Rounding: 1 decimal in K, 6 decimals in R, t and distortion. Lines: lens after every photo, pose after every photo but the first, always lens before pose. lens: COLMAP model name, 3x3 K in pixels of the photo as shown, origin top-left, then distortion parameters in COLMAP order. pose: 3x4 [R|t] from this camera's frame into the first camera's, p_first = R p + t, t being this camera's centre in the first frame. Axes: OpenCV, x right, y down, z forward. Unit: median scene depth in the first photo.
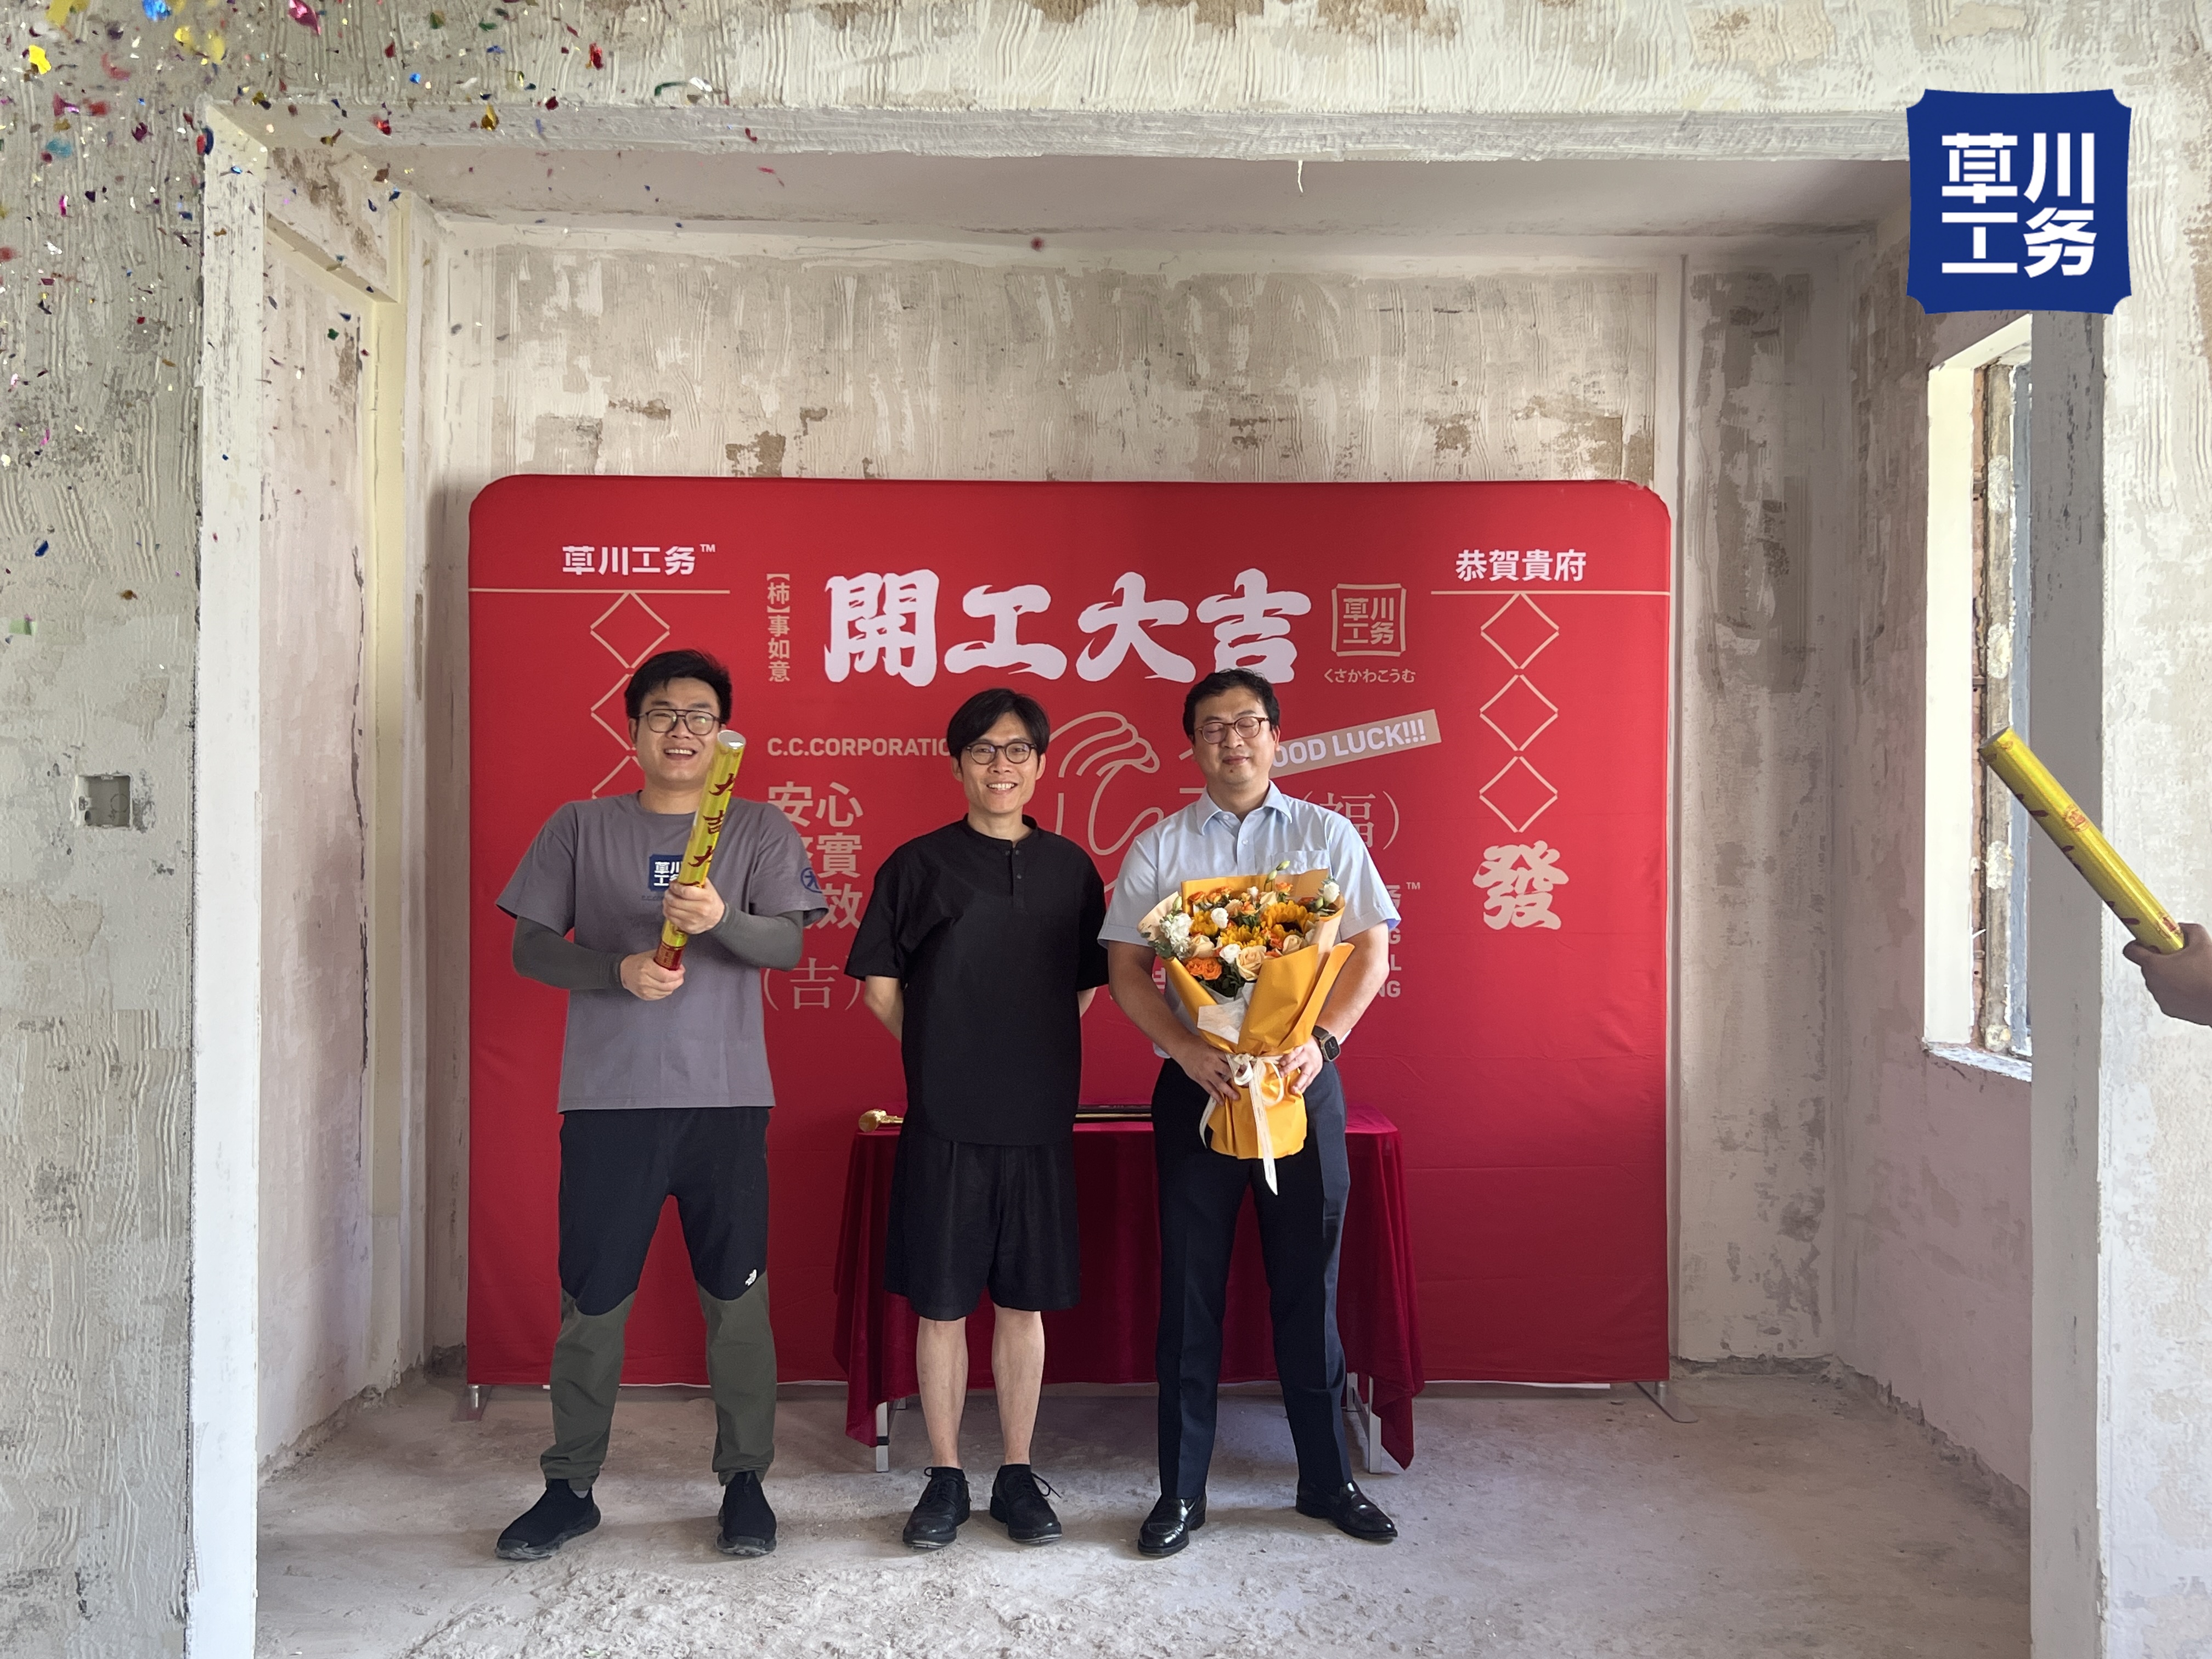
lens RADIAL K [[2419.8, 0, 1108.3], [0, 2419.8, 811.2], [0, 0, 1]] dist [0.130503, -0.243300]
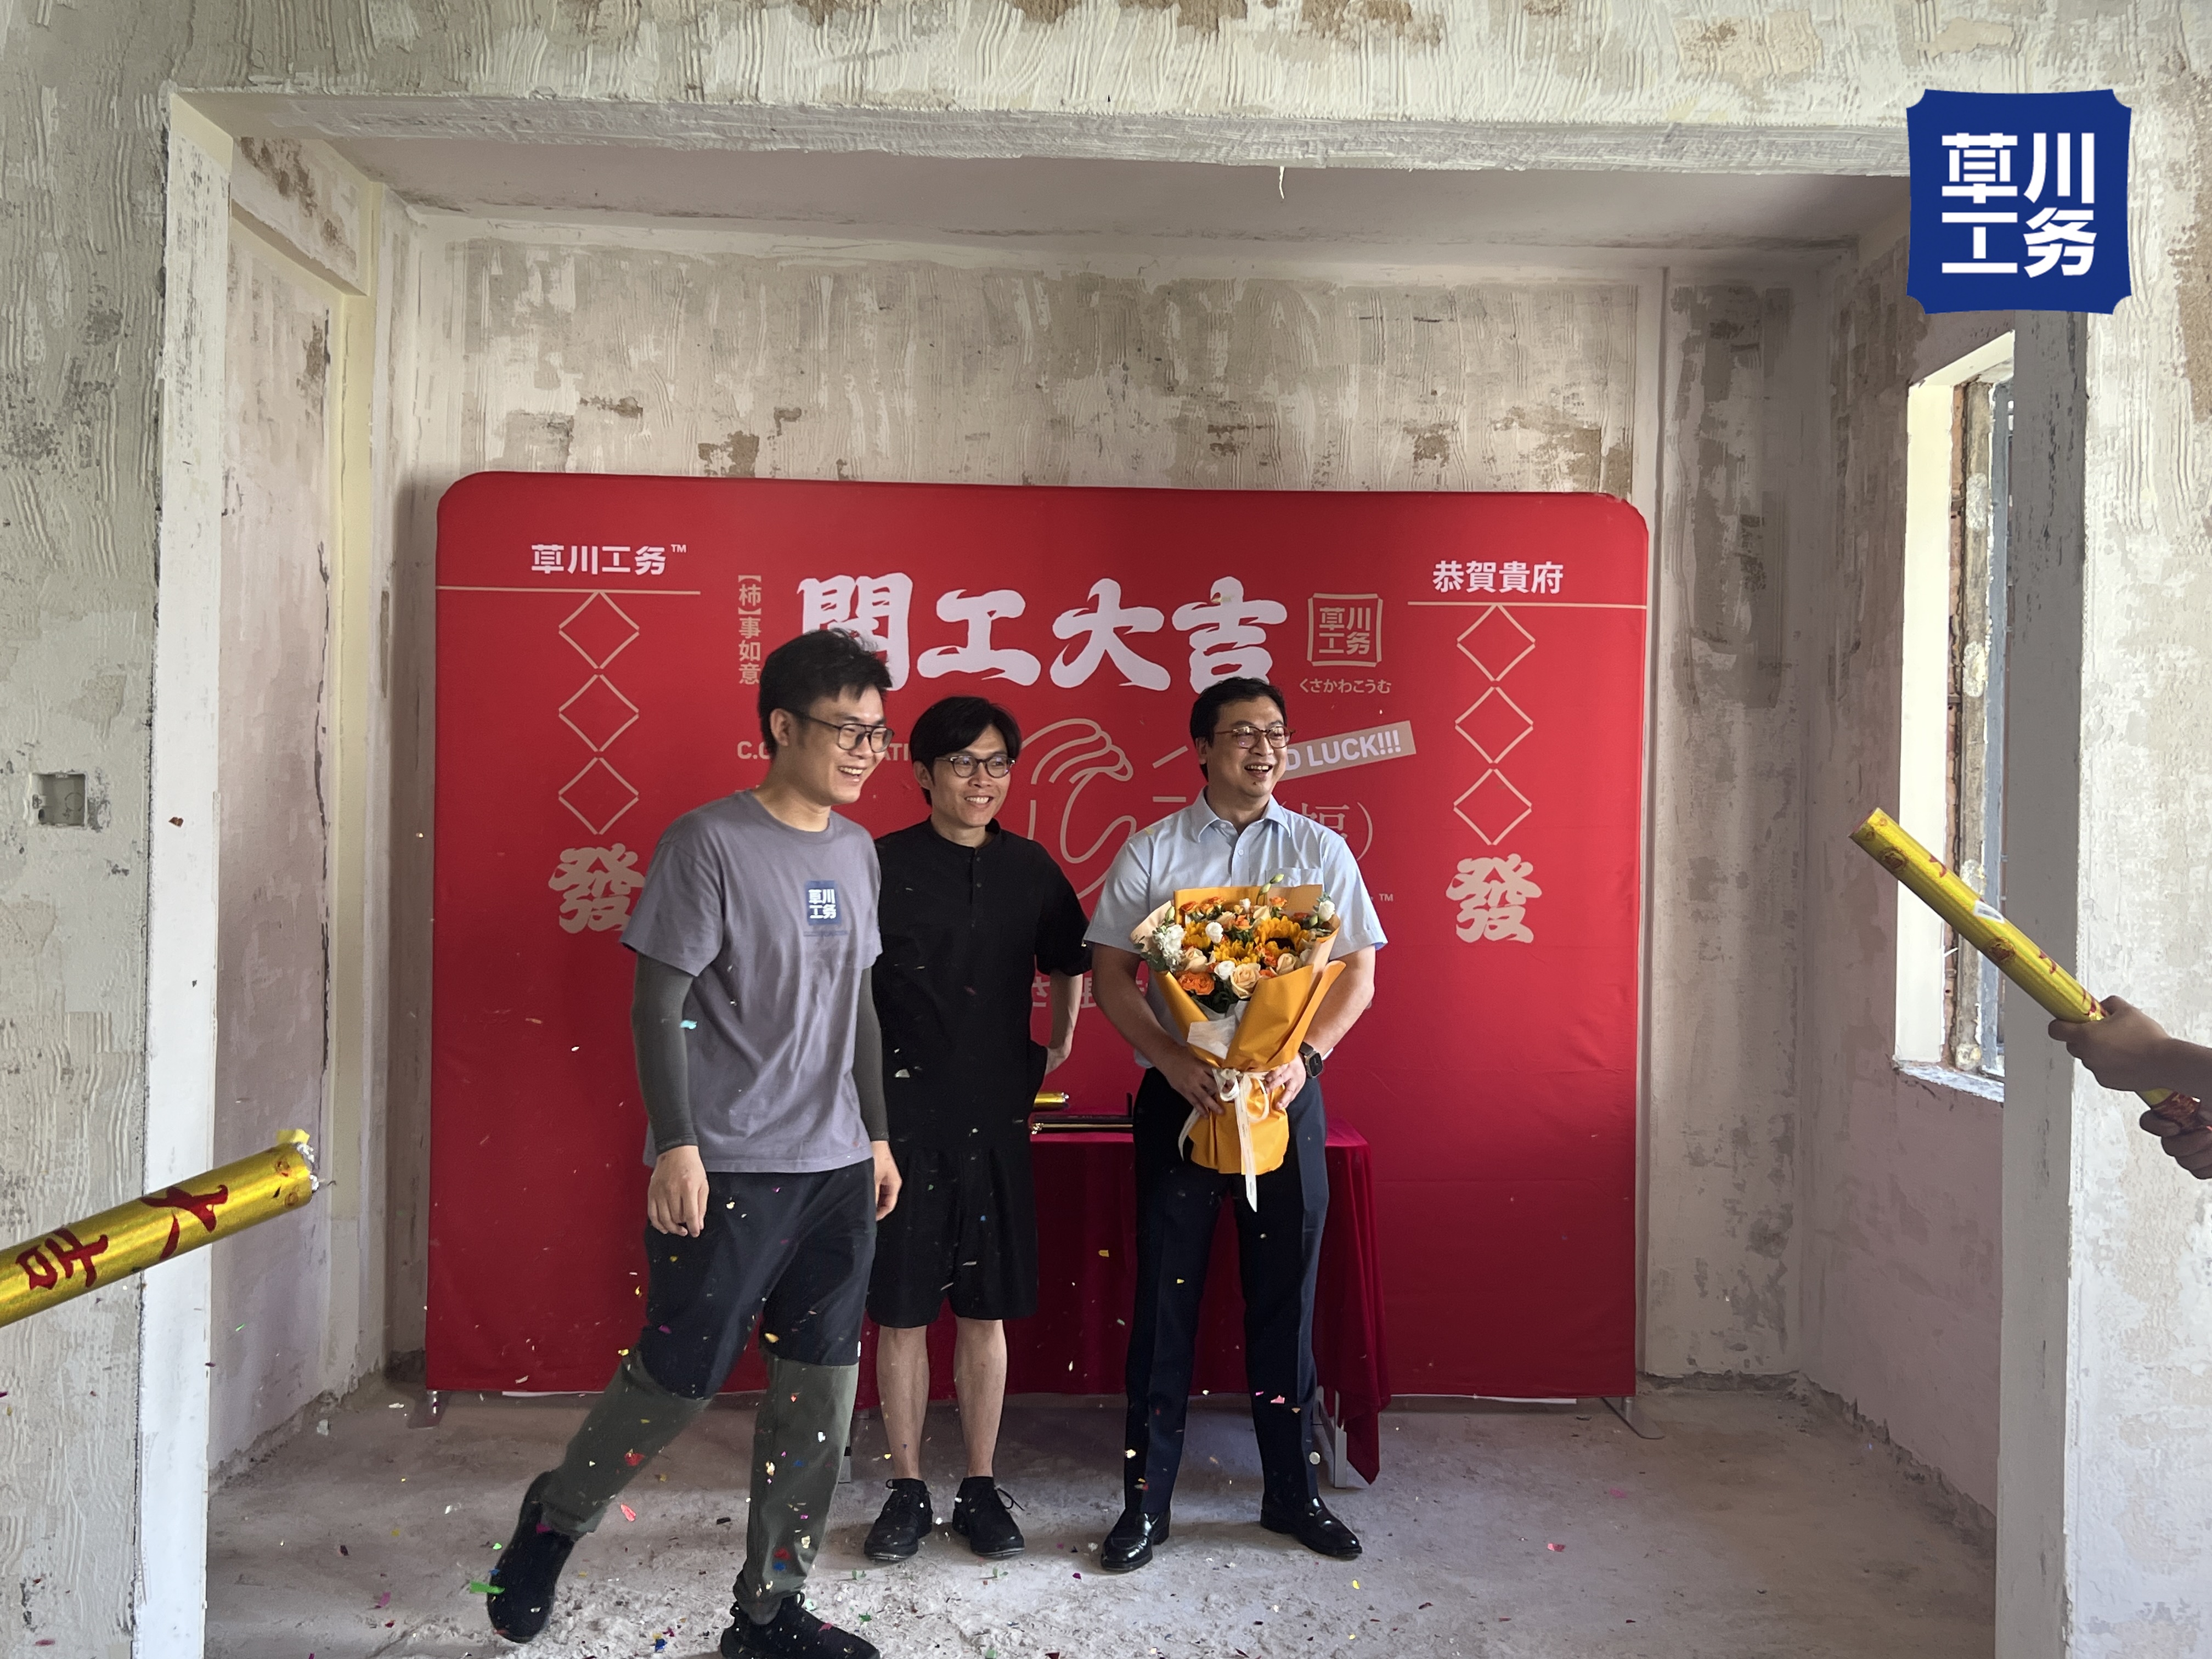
lens RADIAL K [[2427.9, 0, 1114.0], [0, 2427.9, 826.4], [0, 0, 1]] dist [0.132778, -0.261691]
pose [[0.999835, 0.011941, 0.013657, 0.000094], [-0.011997, 0.999920, 0.003992, -0.001274], [-0.013609, -0.004155, 0.999899, 0.003991]]
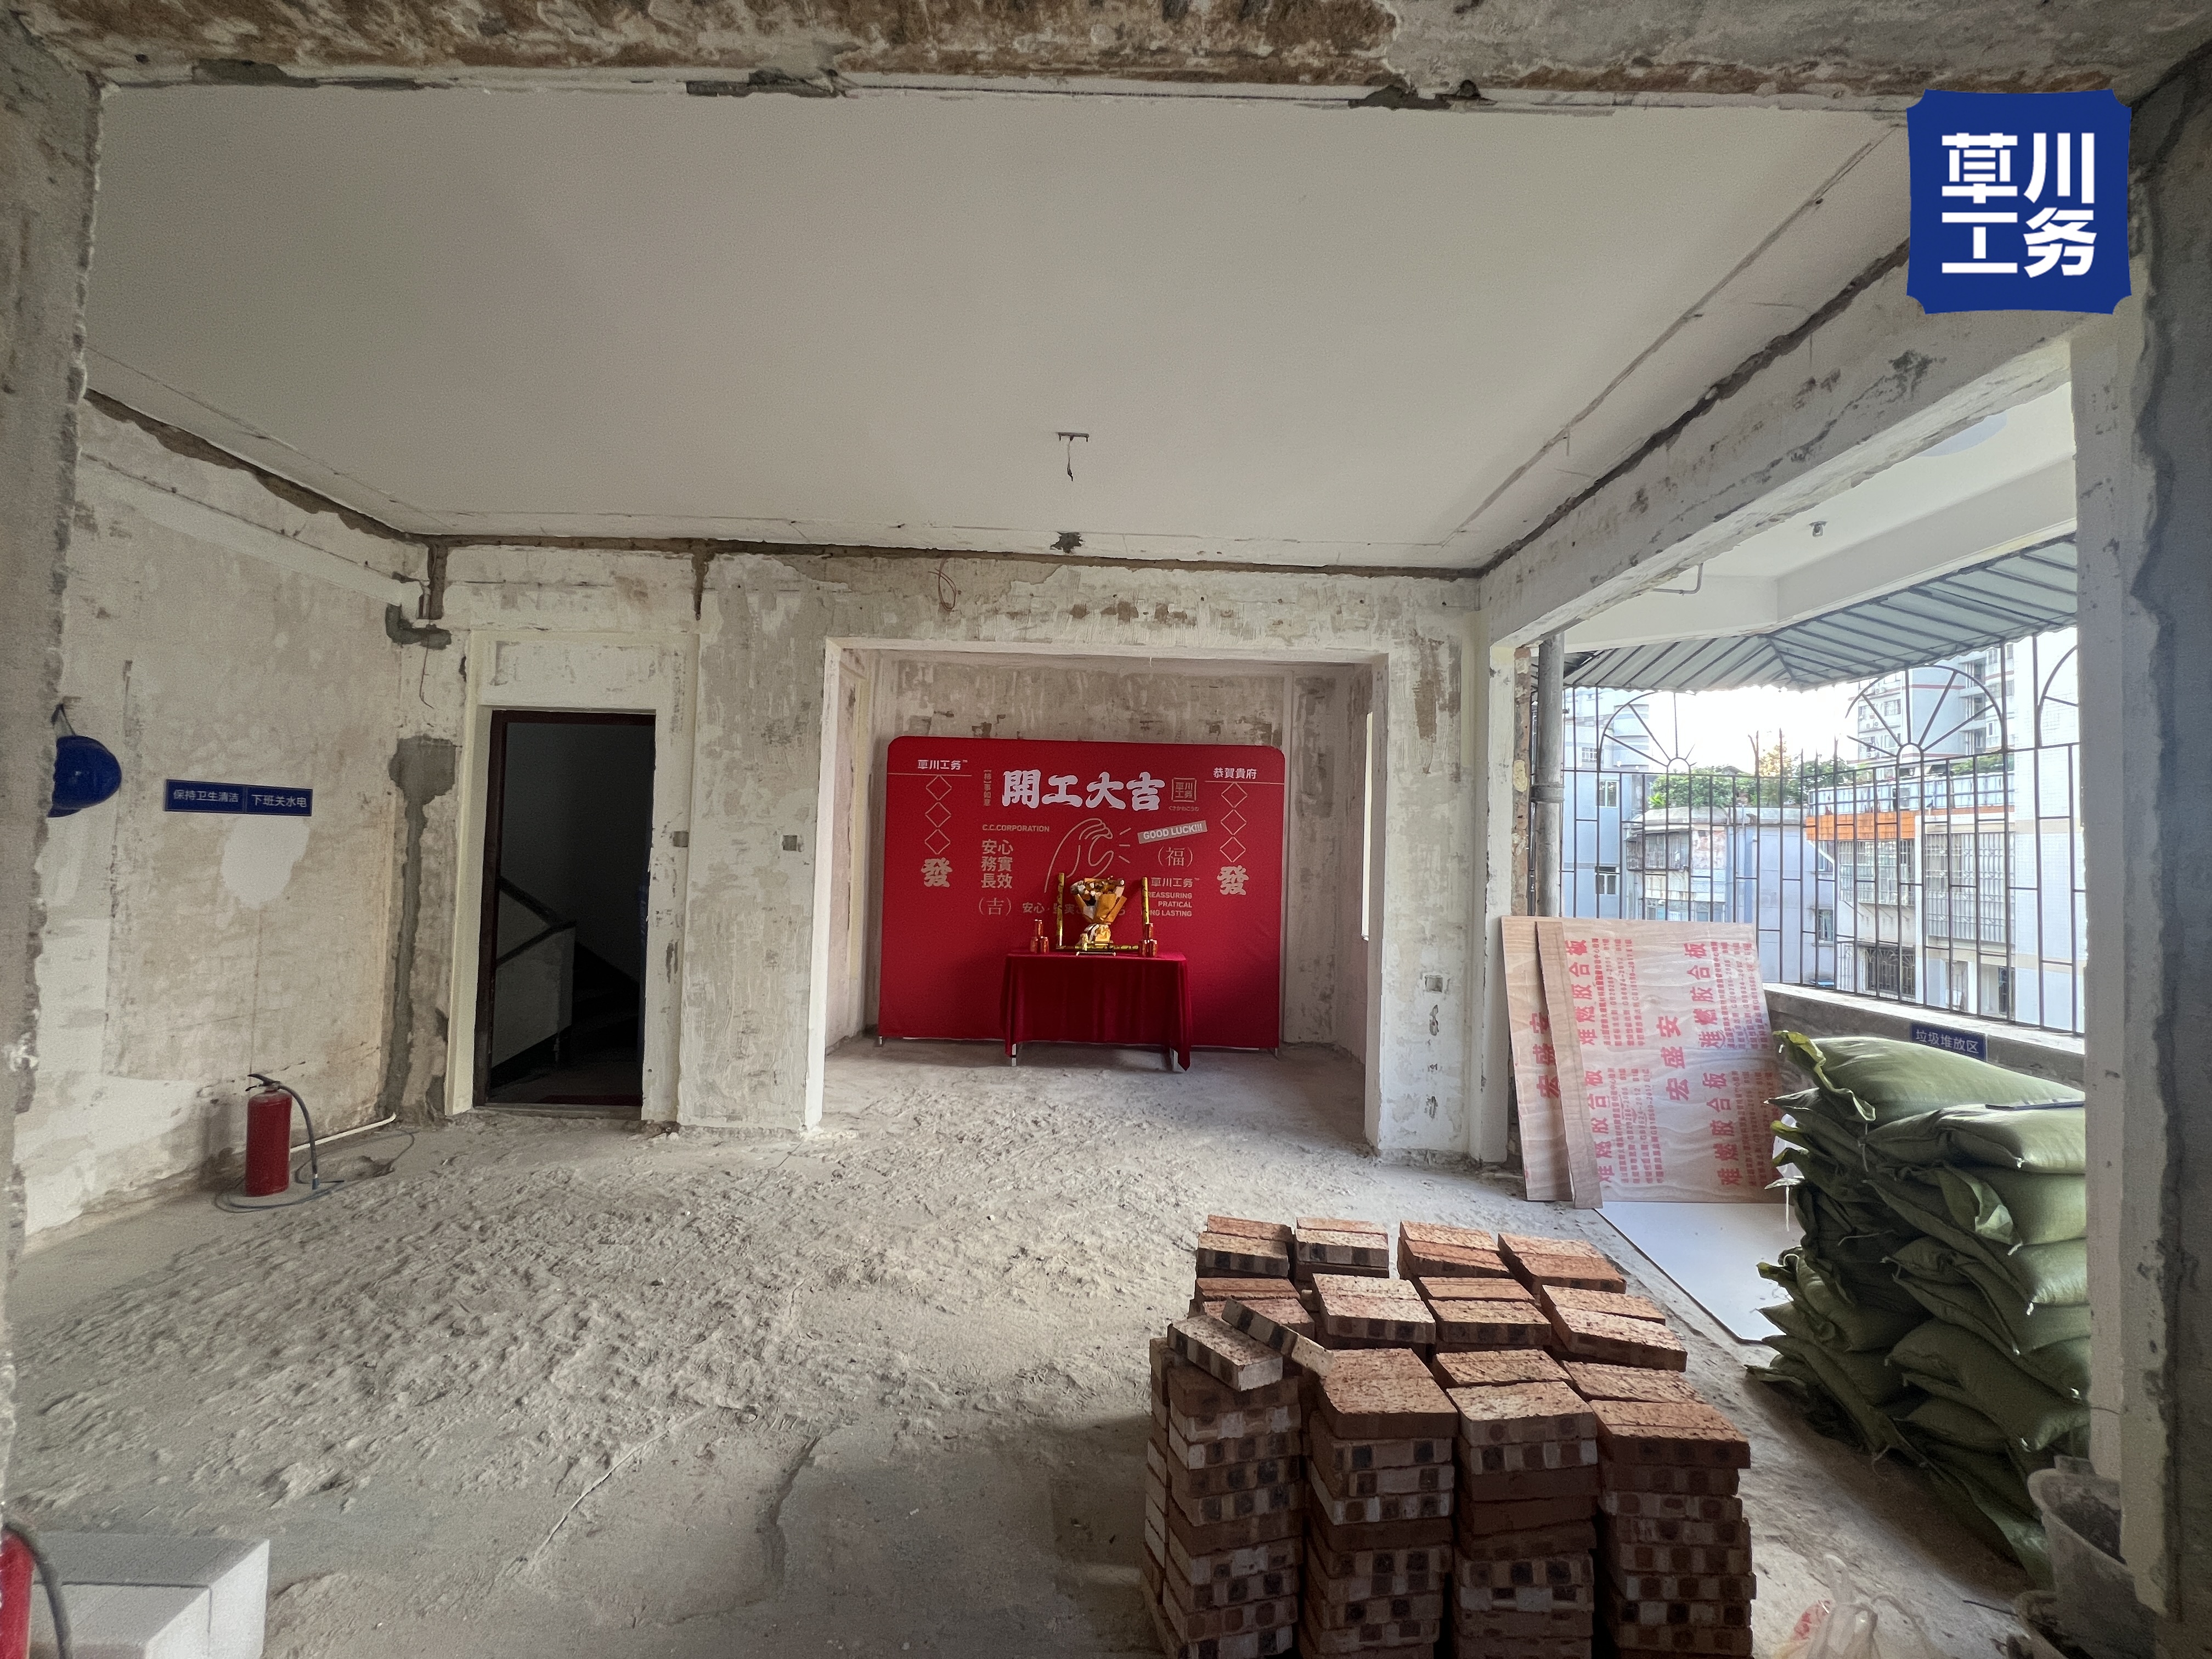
lens RADIAL K [[893.9, 0, 1084.3], [0, 893.9, 819.3], [0, 0, 1]] dist [0.008801, 0.000017]
pose [[0.999393, 0.025081, -0.024163, 0.013820], [-0.025873, 0.999119, -0.033056, -0.003426], [0.023313, 0.033662, 0.999161, -0.116817]]
